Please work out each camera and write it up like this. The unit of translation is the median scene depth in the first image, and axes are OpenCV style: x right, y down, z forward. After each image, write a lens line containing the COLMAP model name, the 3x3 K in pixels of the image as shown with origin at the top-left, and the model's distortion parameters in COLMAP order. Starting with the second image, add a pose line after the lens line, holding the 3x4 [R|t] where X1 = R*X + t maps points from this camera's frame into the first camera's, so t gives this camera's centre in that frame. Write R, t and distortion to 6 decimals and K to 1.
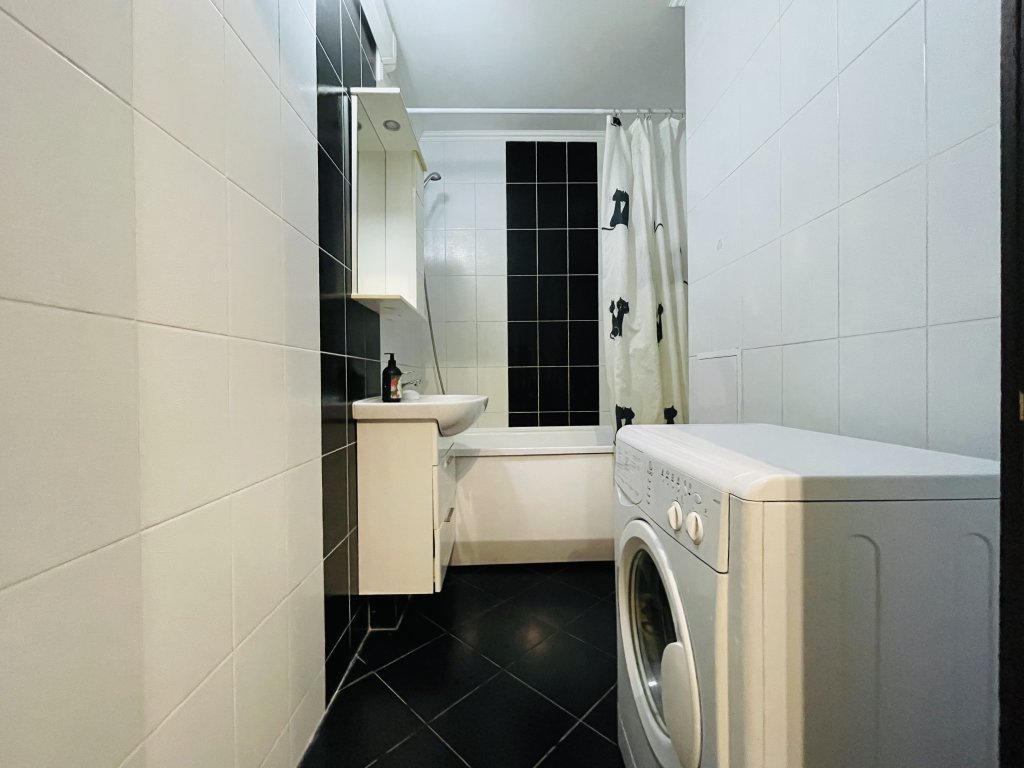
lens RADIAL K [[415.1, 0, 509.2], [0, 415.1, 378.3], [0, 0, 1]] dist [-0.006861, 0.001223]
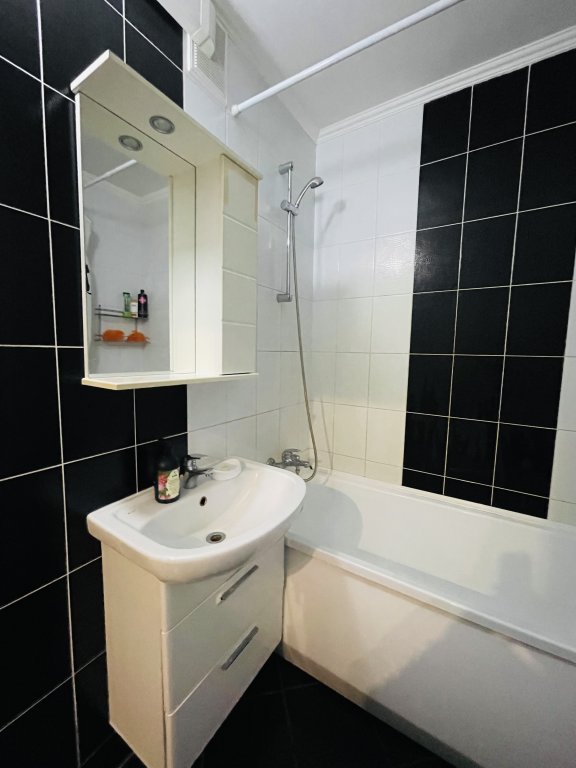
lens RADIAL K [[311.3, 0, 282.5], [0, 311.3, 379.7], [0, 0, 1]] dist [-0.006861, 0.001223]
pose [[0.828411, 0.078766, -0.554555, 0.125914], [-0.028889, 0.994754, 0.098134, -0.139841], [0.559375, -0.065275, 0.826341, 0.384354]]
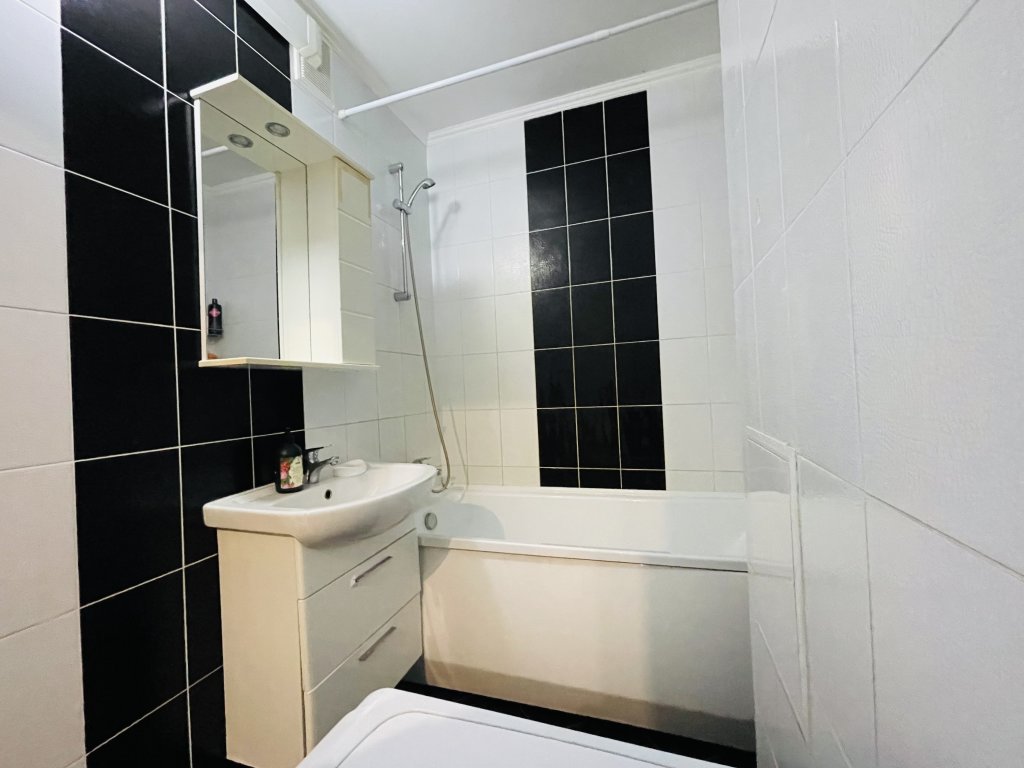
lens RADIAL K [[415.1, 0, 505.8], [0, 415.1, 380.6], [0, 0, 1]] dist [-0.006861, 0.001223]
pose [[0.938380, -0.037850, -0.343526, 0.211390], [0.035419, 0.999283, -0.013350, -0.071680], [0.343786, 0.000360, 0.939048, 0.252717]]
